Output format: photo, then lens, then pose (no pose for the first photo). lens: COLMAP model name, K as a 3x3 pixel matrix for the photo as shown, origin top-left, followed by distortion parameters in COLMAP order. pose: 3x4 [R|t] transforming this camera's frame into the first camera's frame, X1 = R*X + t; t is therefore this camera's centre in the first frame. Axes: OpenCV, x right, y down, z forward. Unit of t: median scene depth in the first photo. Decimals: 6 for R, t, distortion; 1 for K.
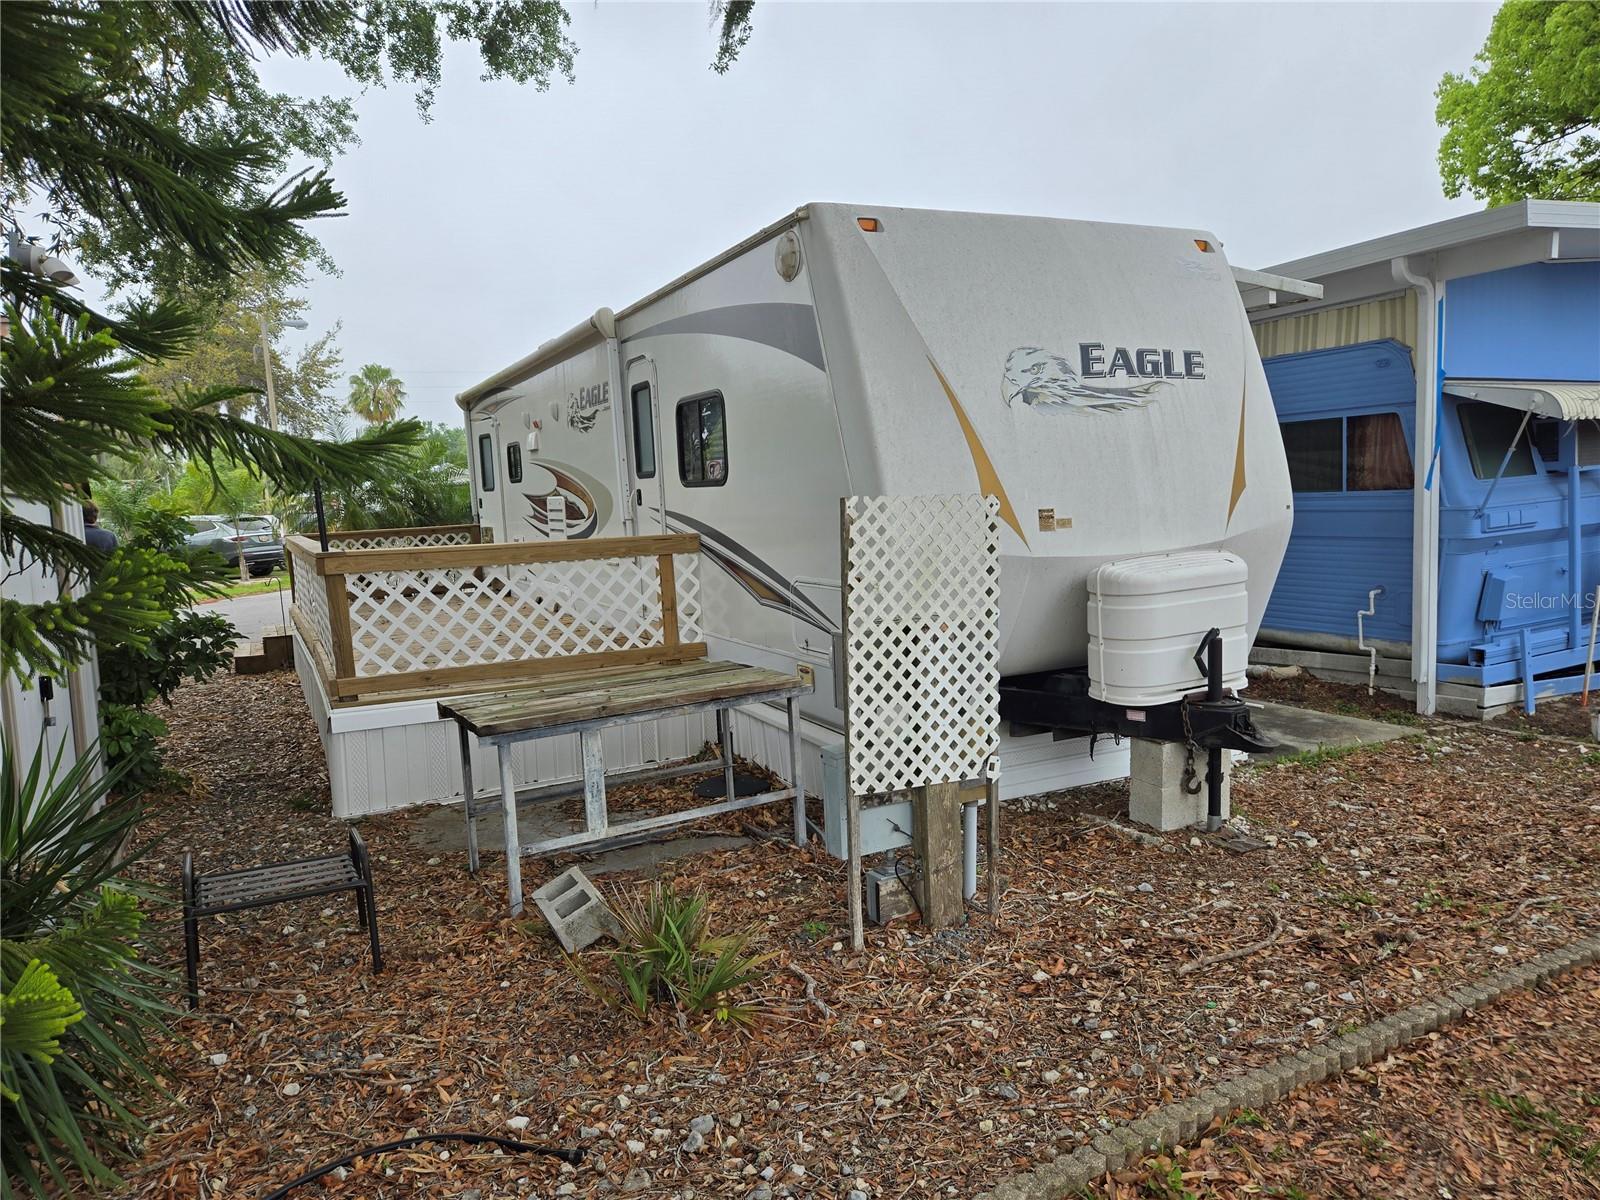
lens RADIAL K [[1044.5, 0, 800.0], [0, 1044.5, 600.0], [0, 0, 1]] dist [0.080835, -0.071245]
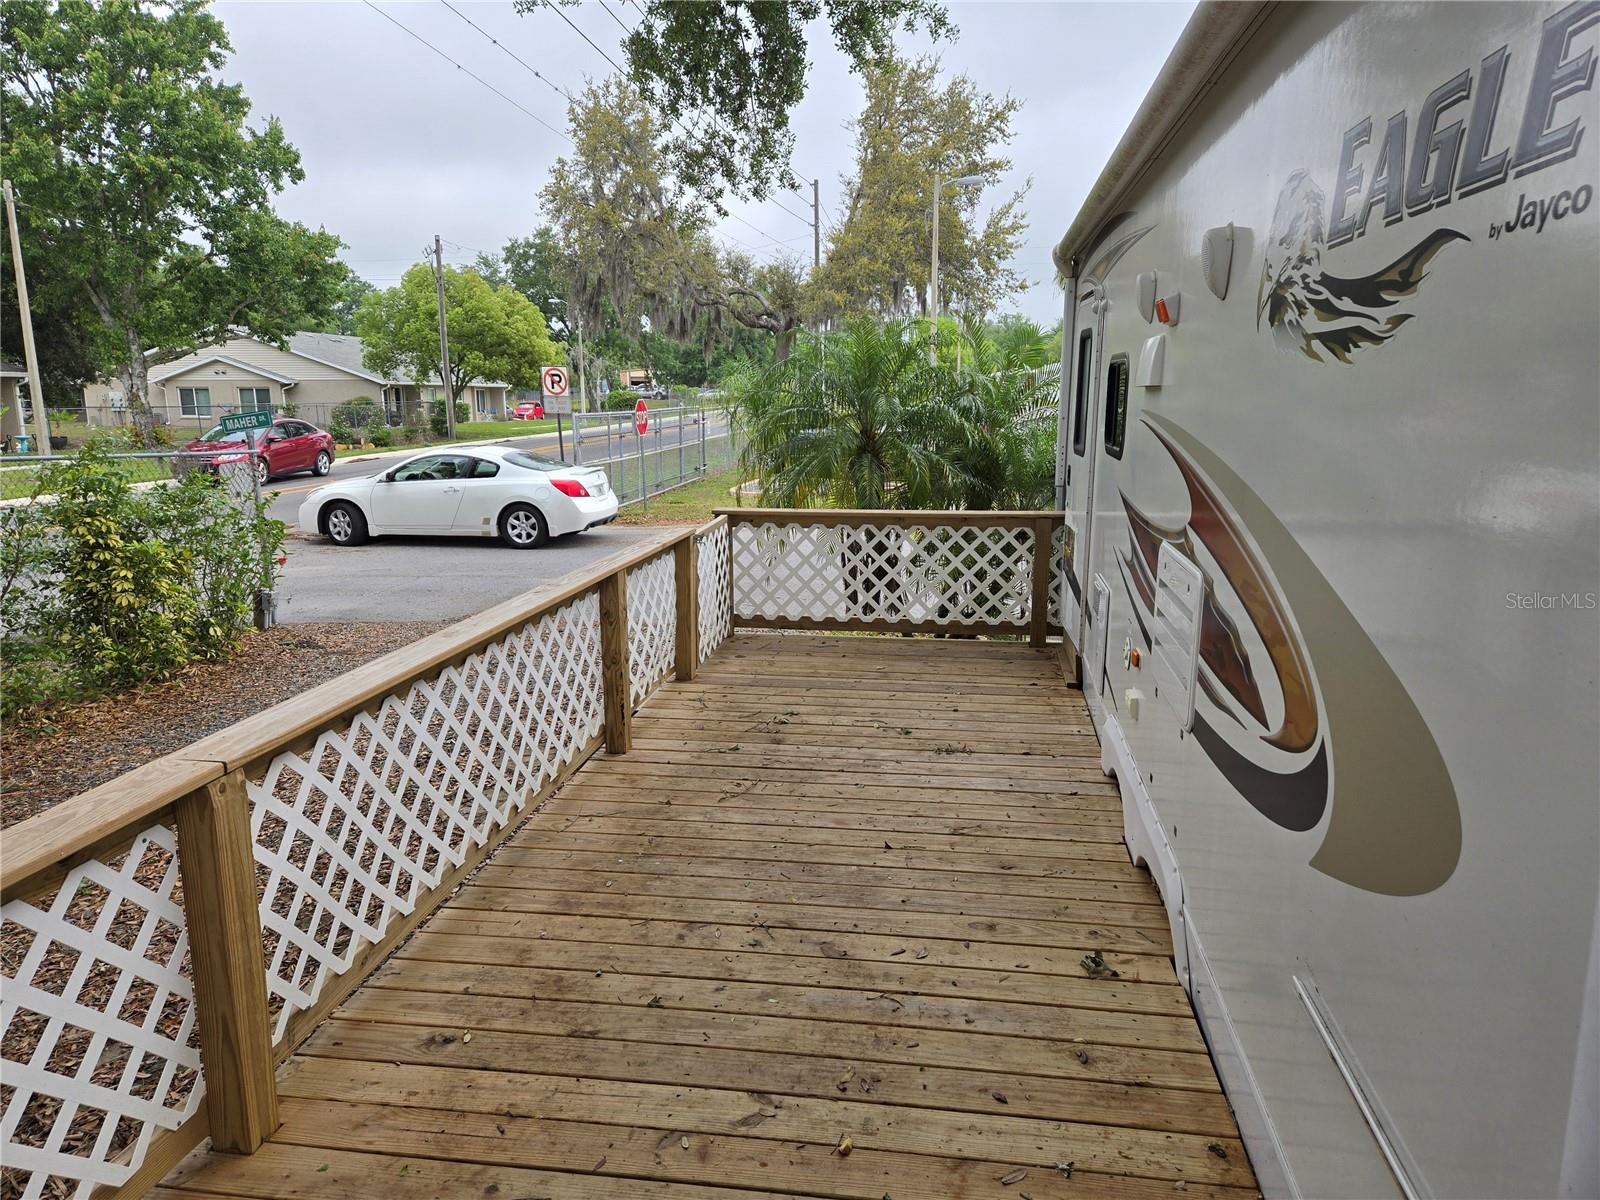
lens RADIAL K [[1044.5, 0, 800.0], [0, 1044.5, 600.0], [0, 0, 1]] dist [0.080835, -0.071245]
pose [[0.803441, 0.162841, -0.572683, -0.139556], [-0.097641, 0.984885, 0.143066, -0.114426], [0.587324, -0.059028, 0.807197, 0.662472]]
